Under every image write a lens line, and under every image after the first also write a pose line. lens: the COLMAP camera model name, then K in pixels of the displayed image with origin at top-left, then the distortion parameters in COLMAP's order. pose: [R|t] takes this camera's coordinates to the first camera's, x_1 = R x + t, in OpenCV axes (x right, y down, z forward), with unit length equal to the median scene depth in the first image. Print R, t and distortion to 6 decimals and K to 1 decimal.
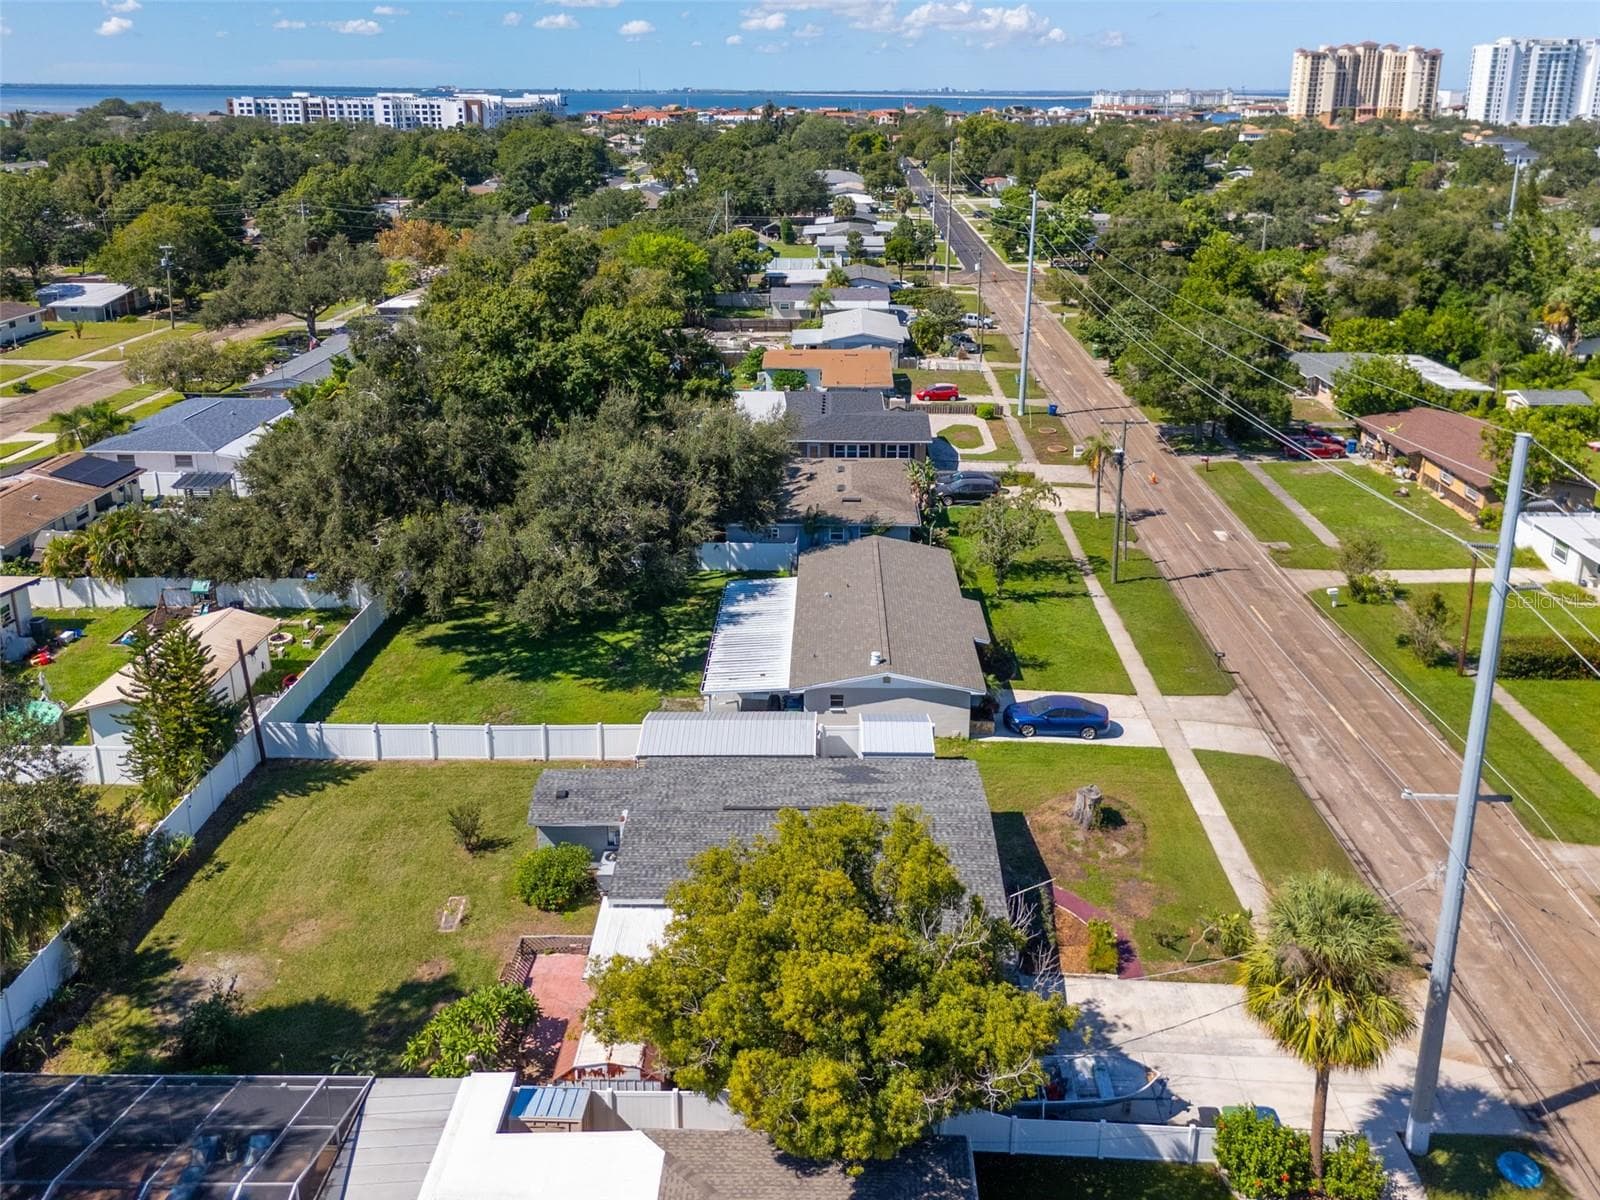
lens RADIAL K [[1196.6, 0, 818.5], [0, 1196.6, 593.6], [0, 0, 1]] dist [0.063793, -0.056539]
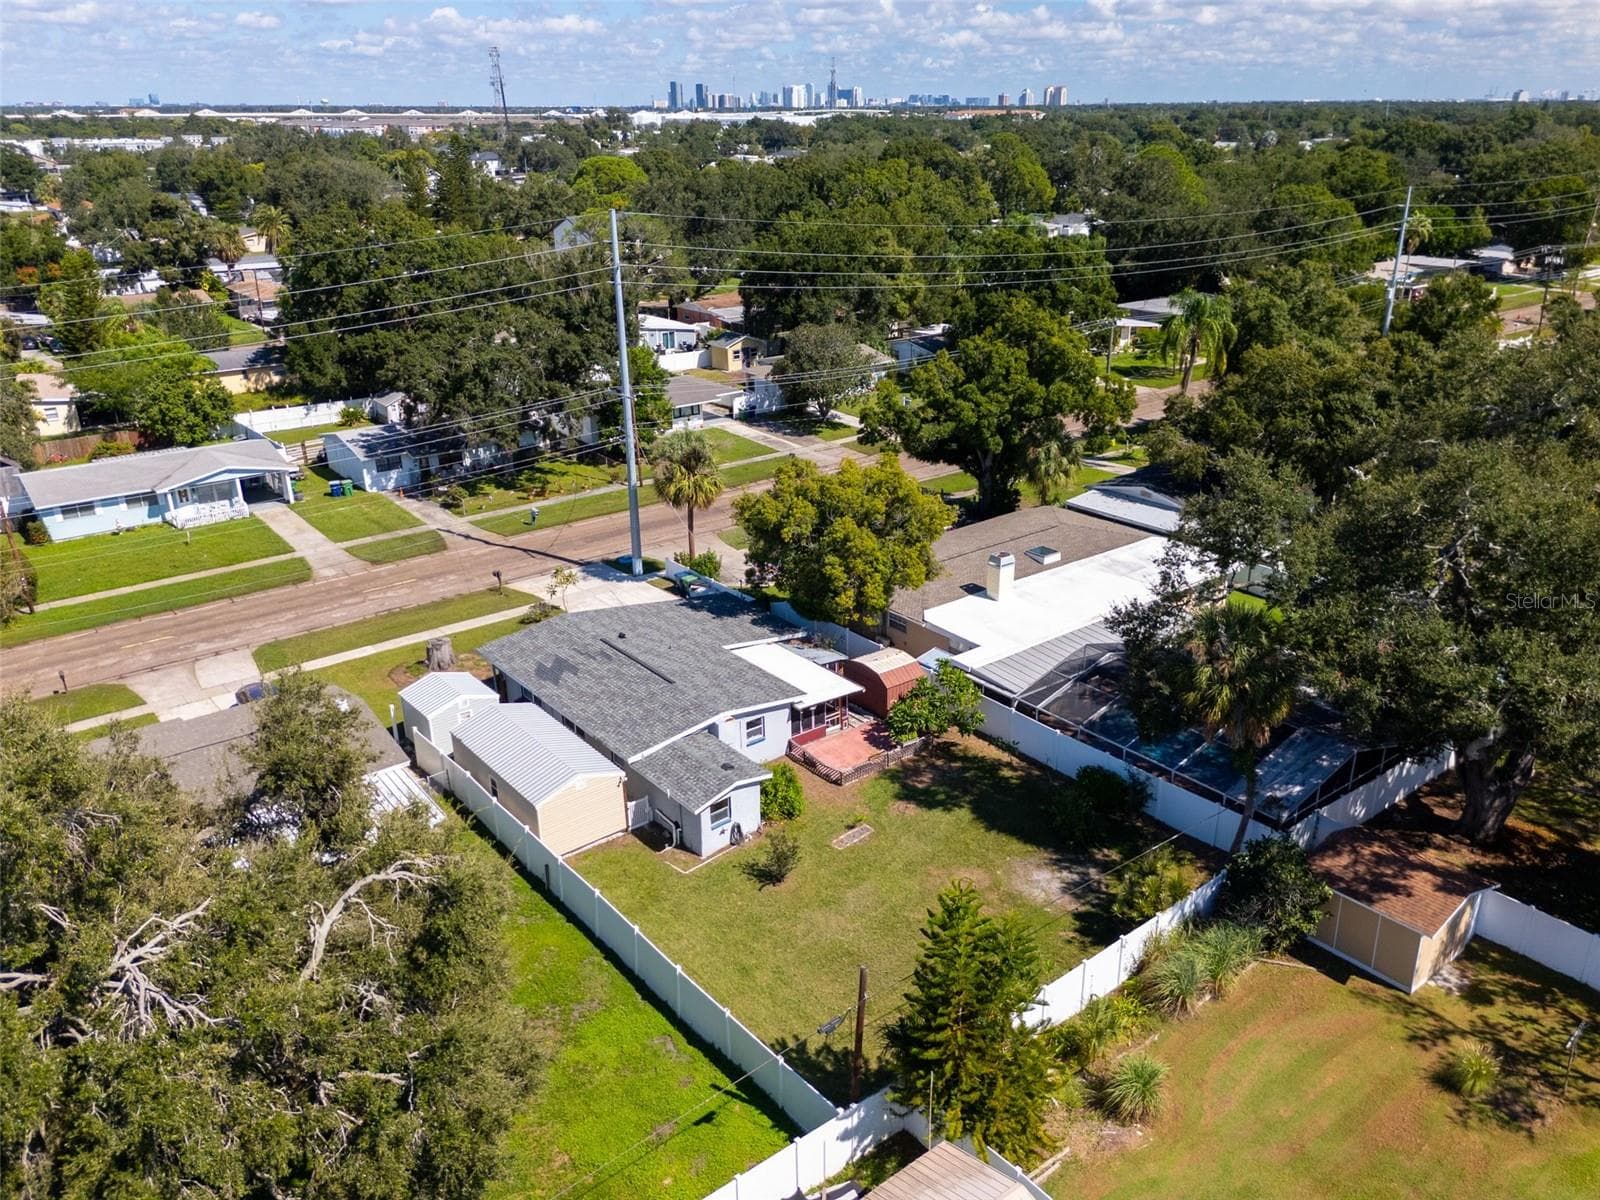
lens RADIAL K [[1196.6, 0, 818.5], [0, 1196.6, 593.6], [0, 0, 1]] dist [0.063793, -0.056539]
pose [[-0.657387, -0.280335, 0.699467, -1.016410], [0.291419, 0.761427, 0.579055, -0.547533], [-0.694922, 0.584501, -0.418857, 1.415095]]
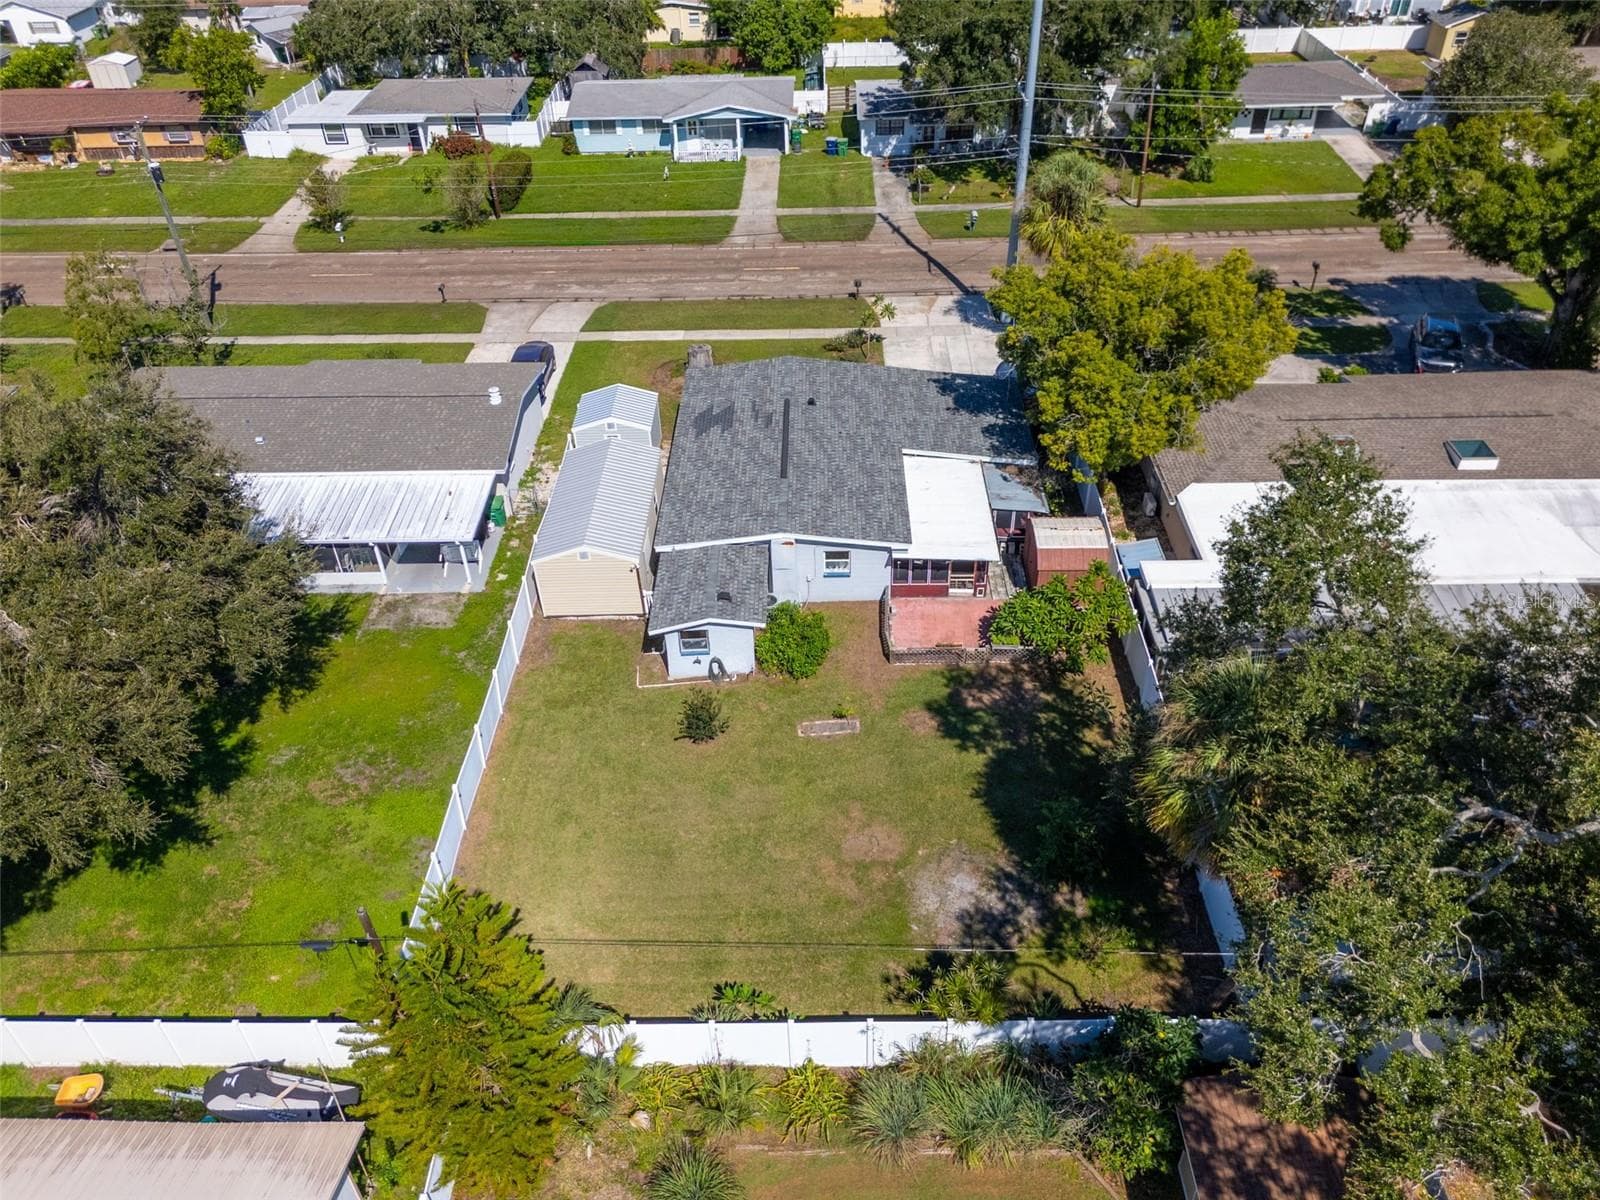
lens RADIAL K [[1196.6, 0, 818.5], [0, 1196.6, 593.6], [0, 0, 1]] dist [0.063793, -0.056539]
pose [[-0.023756, -0.610287, 0.791824, -0.993768], [0.408063, 0.717142, 0.564970, -0.324328], [-0.912645, 0.336536, 0.231999, 0.813654]]
